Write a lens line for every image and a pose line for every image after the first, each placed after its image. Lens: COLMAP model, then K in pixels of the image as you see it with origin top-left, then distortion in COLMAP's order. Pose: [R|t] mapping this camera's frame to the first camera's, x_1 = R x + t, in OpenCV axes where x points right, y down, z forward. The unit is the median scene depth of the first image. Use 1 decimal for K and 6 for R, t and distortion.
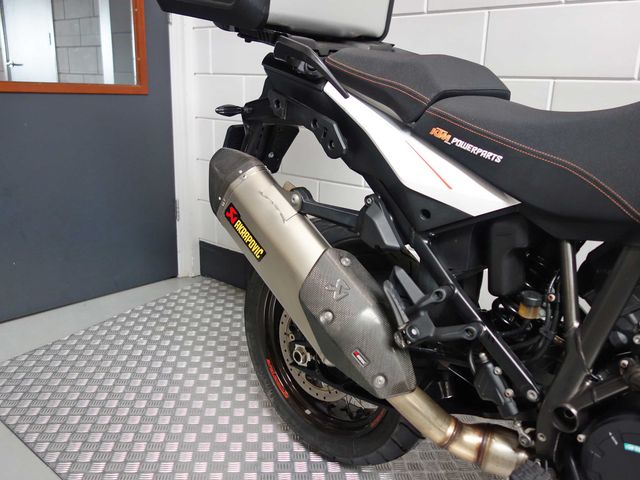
lens RADIAL K [[561.0, 0, 320.0], [0, 561.0, 240.0], [0, 0, 1]] dist [-0.003608, 0.001123]
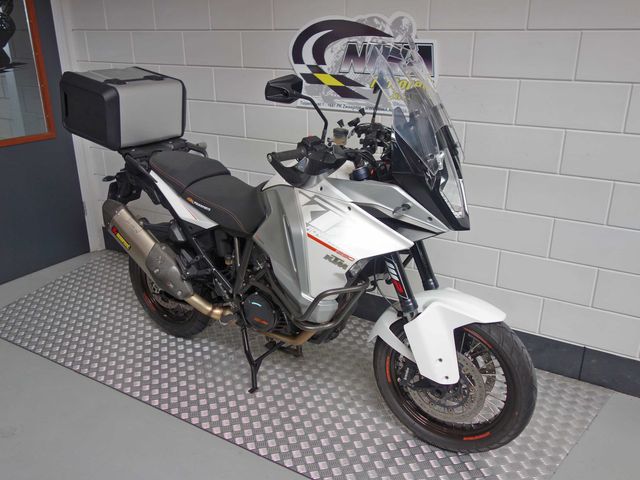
lens RADIAL K [[561.0, 0, 320.0], [0, 561.0, 240.0], [0, 0, 1]] dist [-0.003608, 0.001123]
pose [[0.984817, -0.091545, 0.147493, 0.342133], [0.076396, 0.991502, 0.105297, -0.192616], [-0.155879, -0.092430, 0.983442, -1.452553]]
